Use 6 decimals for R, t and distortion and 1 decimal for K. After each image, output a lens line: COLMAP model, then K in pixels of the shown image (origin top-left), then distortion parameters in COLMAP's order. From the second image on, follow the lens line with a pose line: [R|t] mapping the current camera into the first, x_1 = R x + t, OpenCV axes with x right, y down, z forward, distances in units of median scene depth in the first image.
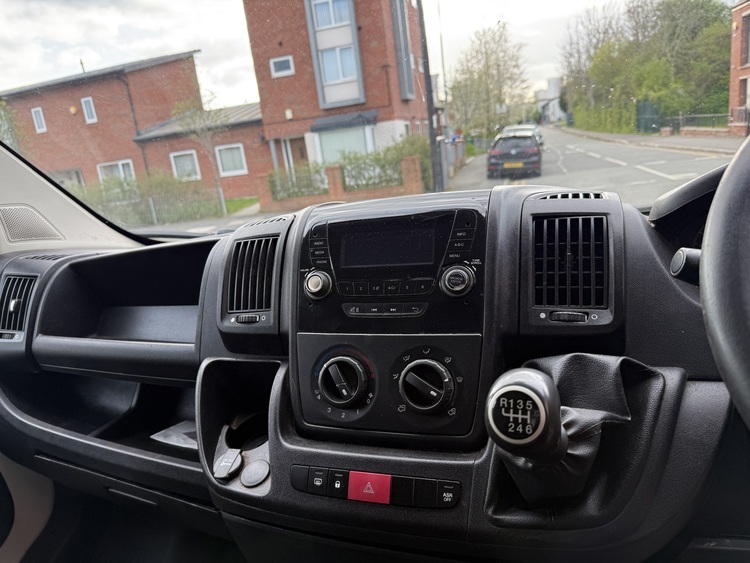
lens RADIAL K [[534.8, 0, 374.4], [0, 534.8, 296.3], [0, 0, 1]] dist [-0.005315, -0.005729]
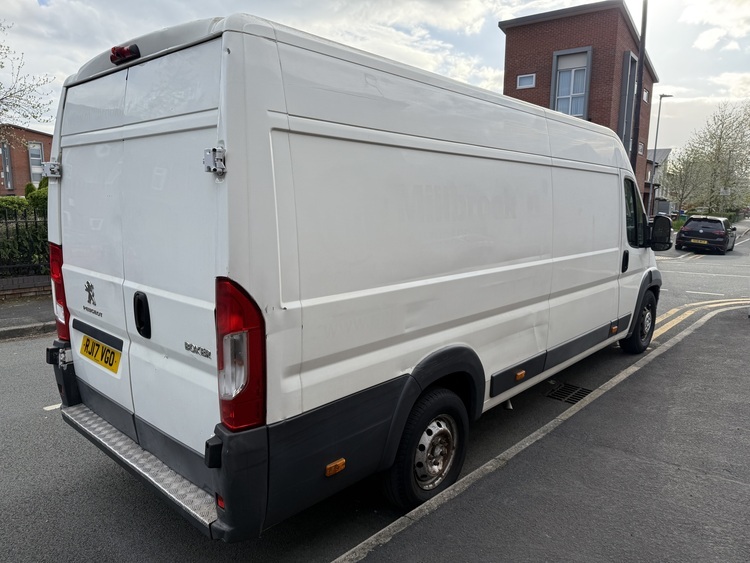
lens RADIAL K [[534.8, 0, 374.4], [0, 534.8, 296.3], [0, 0, 1]] dist [-0.005315, -0.005729]
pose [[0.917176, 0.203364, -0.342682, 0.014776], [-0.230307, 0.972321, -0.039386, 0.051262], [0.325187, 0.115045, 0.938626, -0.200508]]
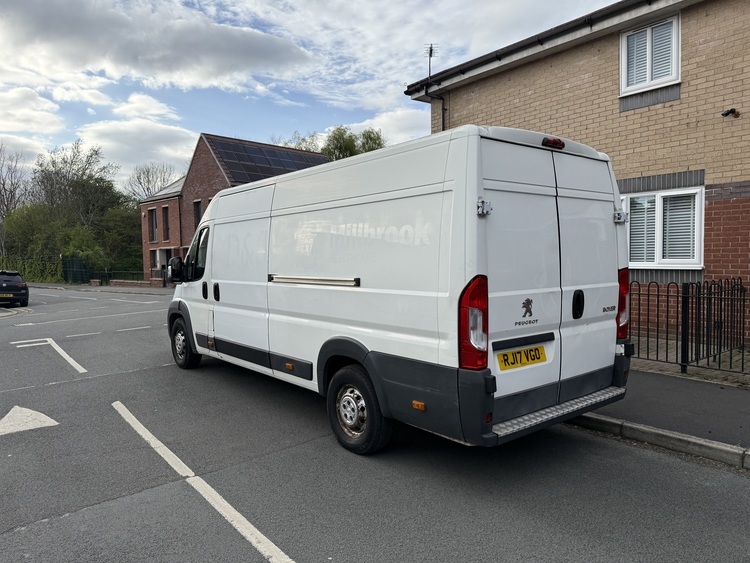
lens RADIAL K [[534.8, 0, 374.4], [0, 534.8, 296.3], [0, 0, 1]] dist [-0.005315, -0.005729]
pose [[0.522106, 0.053811, 0.851182, -0.184112], [0.189482, 0.965748, -0.177280, 0.070943], [-0.831566, 0.253842, 0.494026, -0.158679]]
